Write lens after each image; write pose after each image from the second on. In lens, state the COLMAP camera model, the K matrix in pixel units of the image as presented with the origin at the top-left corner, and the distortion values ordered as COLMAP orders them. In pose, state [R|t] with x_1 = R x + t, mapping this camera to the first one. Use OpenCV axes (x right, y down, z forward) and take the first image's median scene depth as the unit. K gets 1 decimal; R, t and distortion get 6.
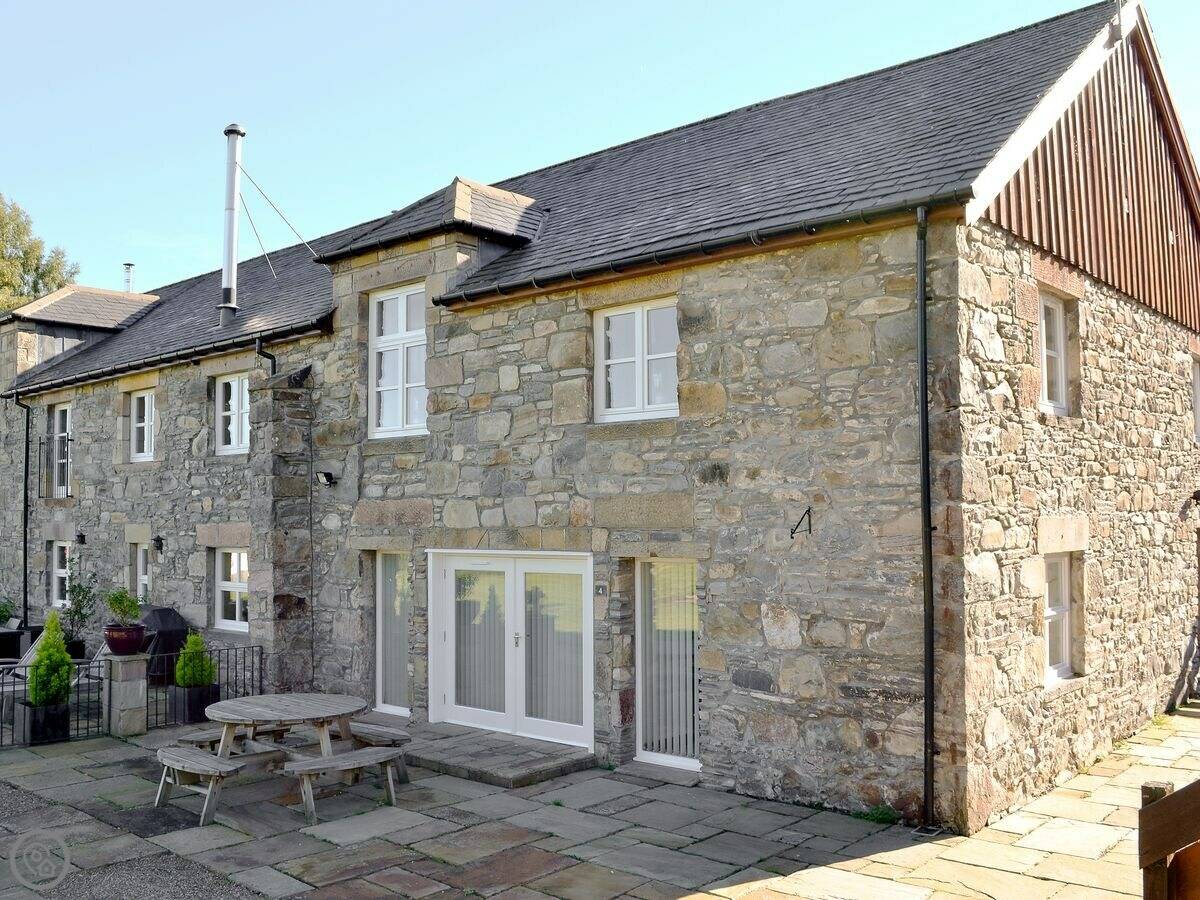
lens RADIAL K [[1077.3, 0, 620.8], [0, 1077.3, 464.5], [0, 0, 1]] dist [-0.083425, 0.011097]
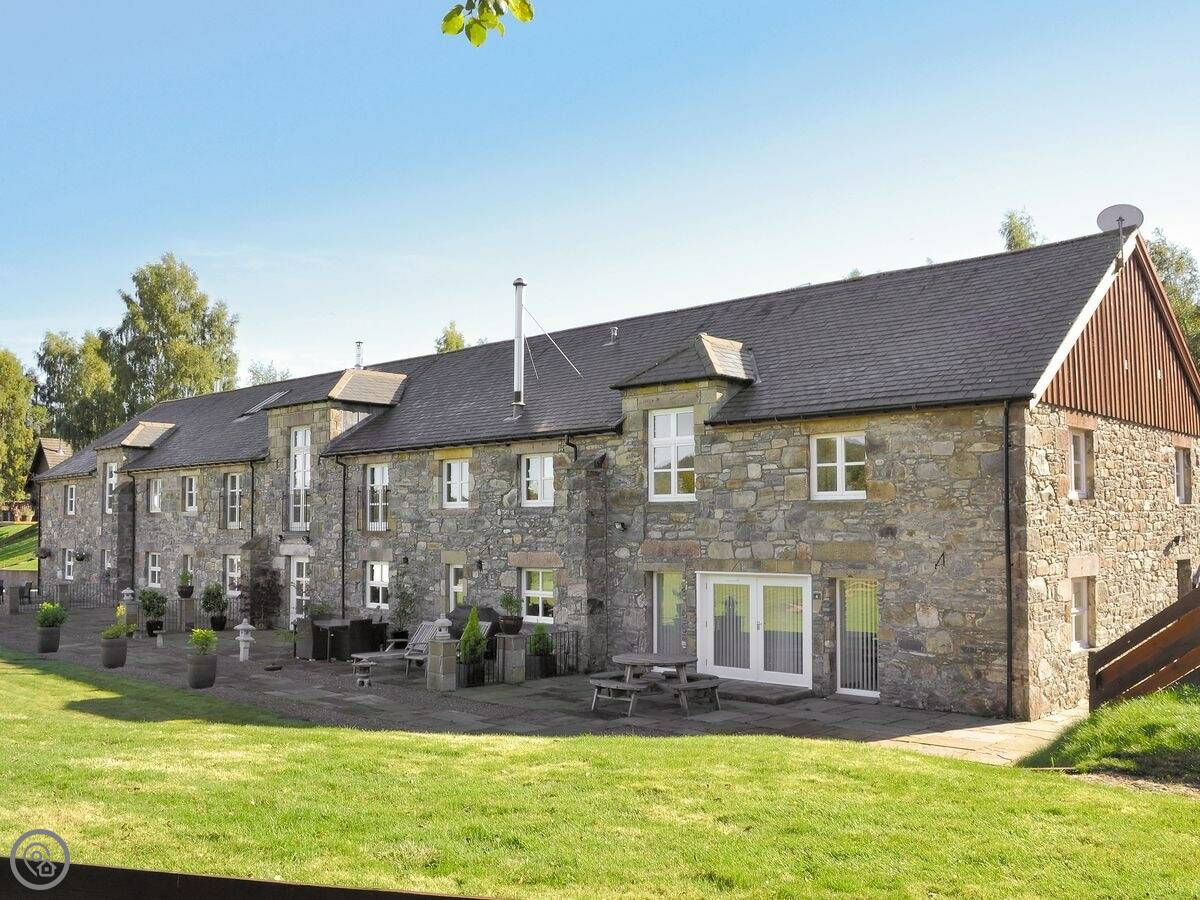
lens RADIAL K [[1209.5, 0, 529.6], [0, 1209.5, 447.7], [0, 0, 1]] dist [-0.094762, 0.032407]
pose [[0.997558, 0.003437, -0.069762, -0.337665], [-0.004323, 0.999912, -0.012557, -0.095226], [0.069713, 0.012828, 0.997485, -0.956487]]
